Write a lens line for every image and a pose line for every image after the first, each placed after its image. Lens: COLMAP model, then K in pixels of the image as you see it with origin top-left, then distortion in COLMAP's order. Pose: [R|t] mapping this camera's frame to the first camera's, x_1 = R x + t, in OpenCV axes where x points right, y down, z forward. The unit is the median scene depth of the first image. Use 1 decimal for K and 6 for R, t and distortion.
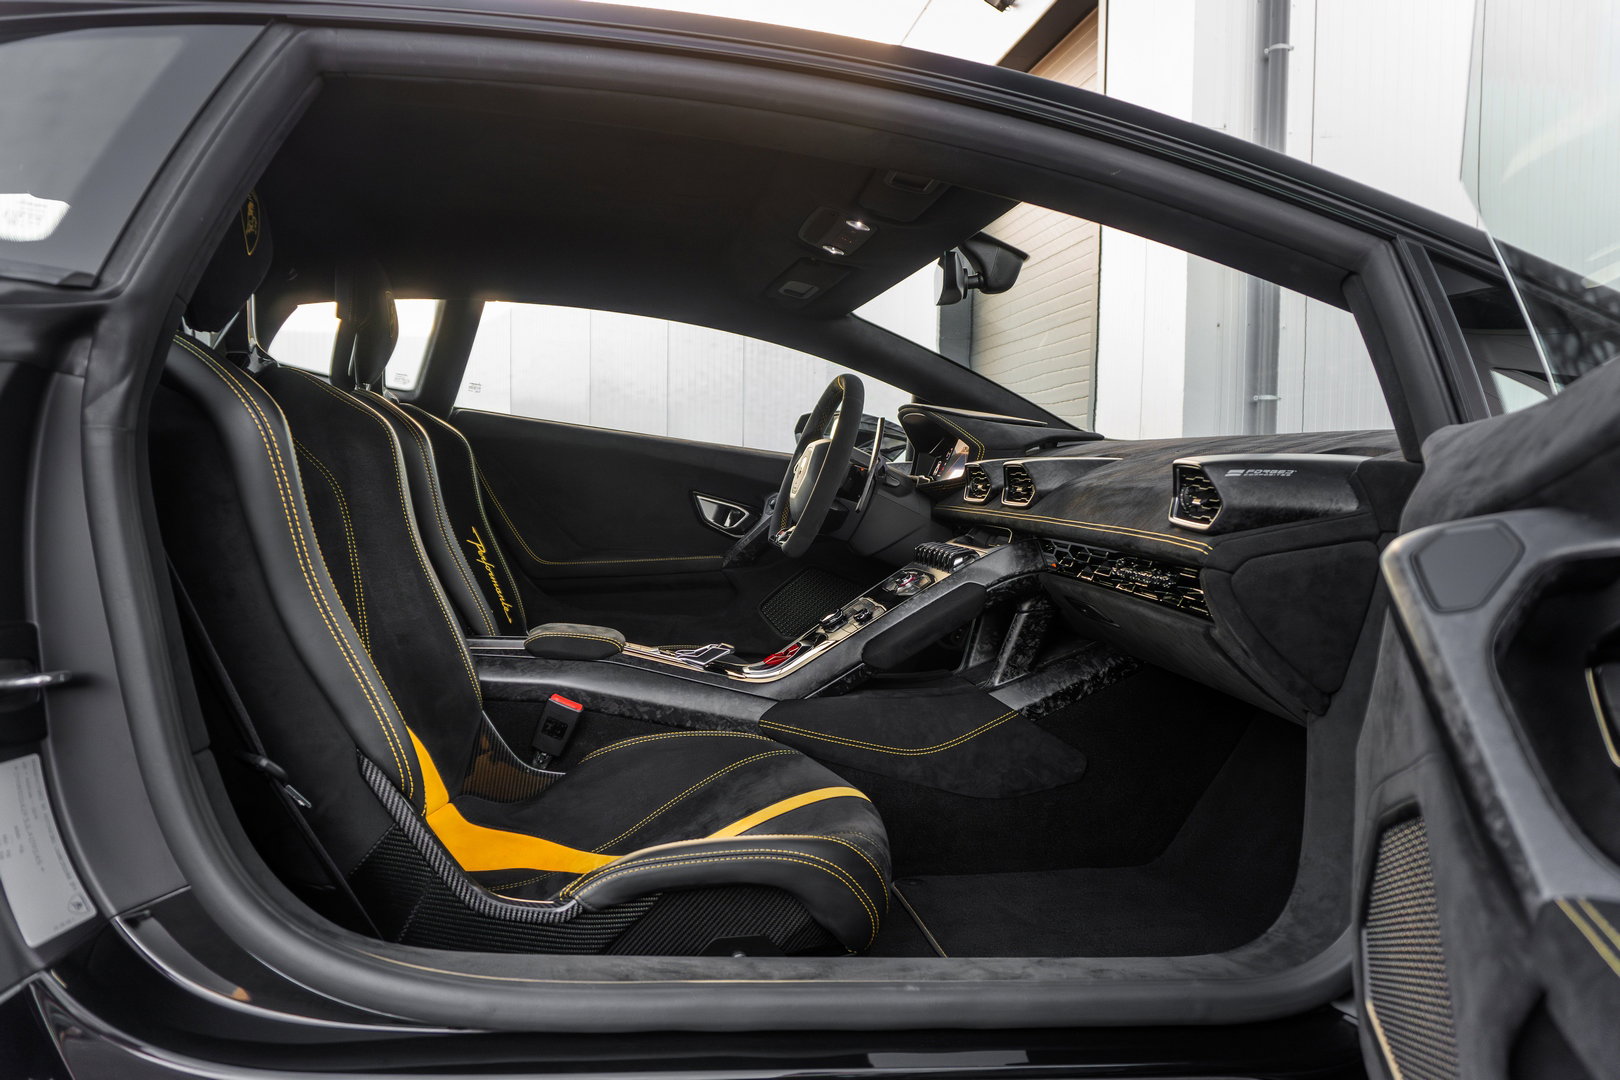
lens RADIAL K [[1094.3, 0, 810.0], [0, 1094.3, 540.0], [0, 0, 1]] dist [-0.000589, -0.000624]
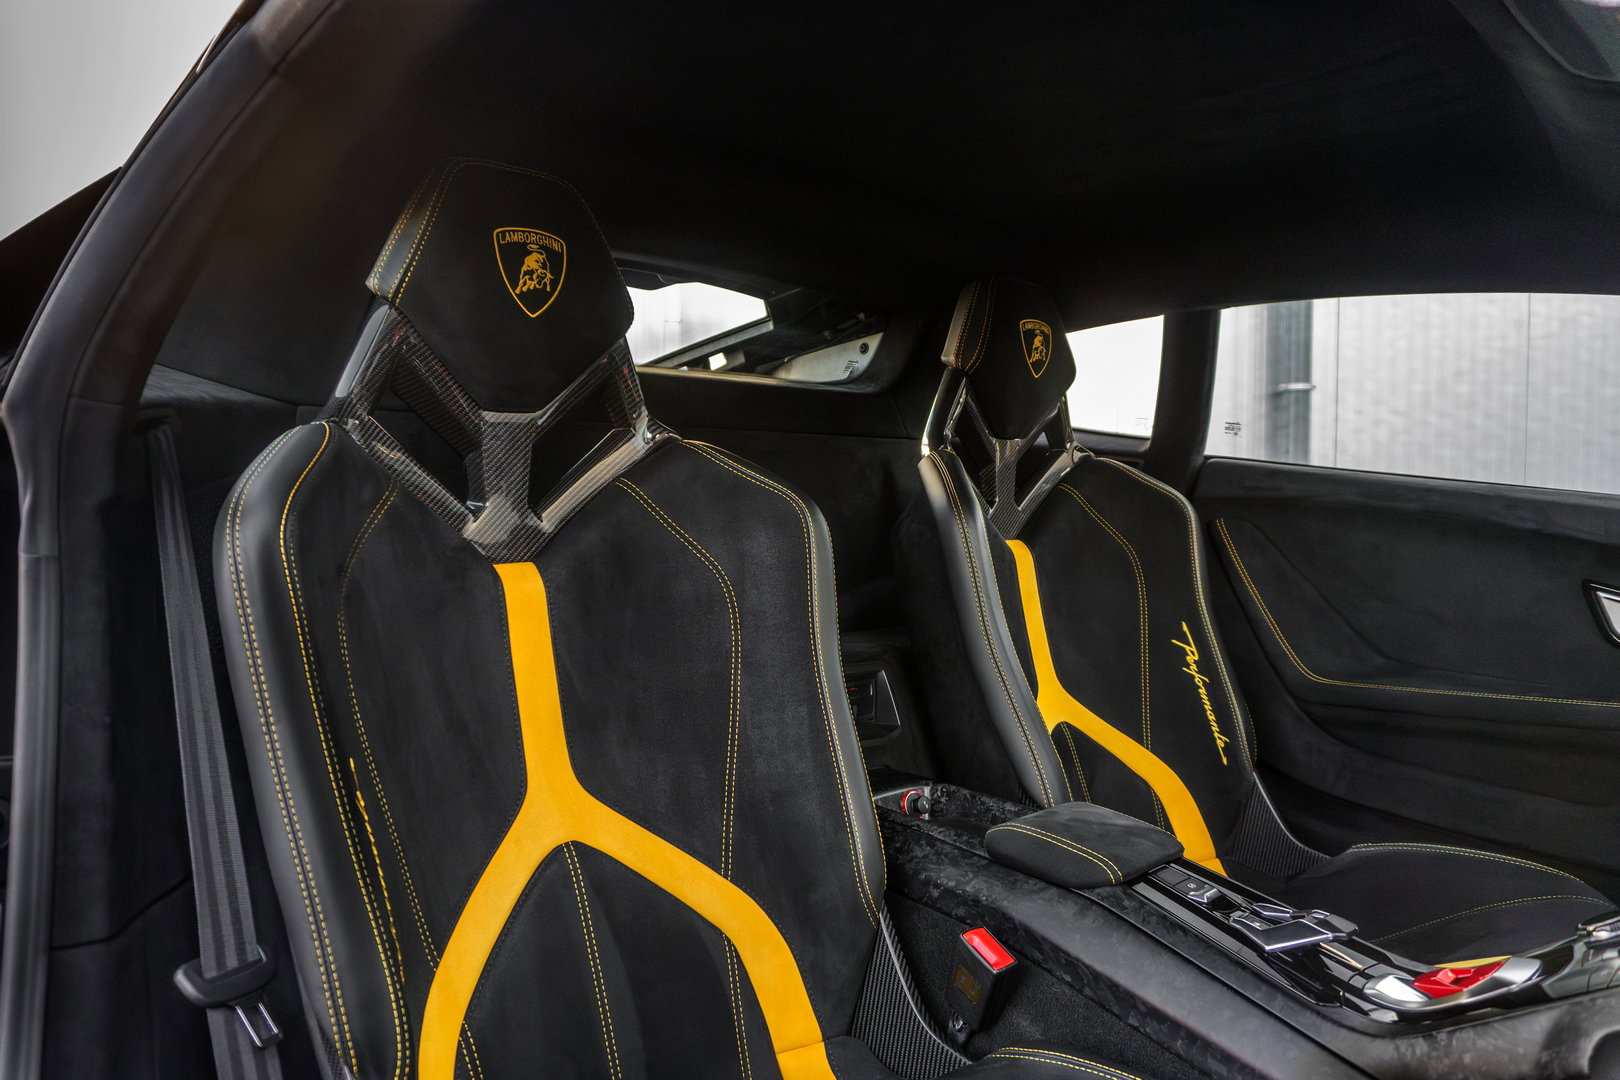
lens RADIAL K [[1094.3, 0, 810.0], [0, 1094.3, 540.0], [0, 0, 1]] dist [-0.000589, -0.000624]
pose [[0.539758, 0.008395, -0.841778, 0.165464], [-0.035610, 0.999283, -0.012868, -0.047965], [0.841066, 0.036921, 0.539670, 0.401538]]
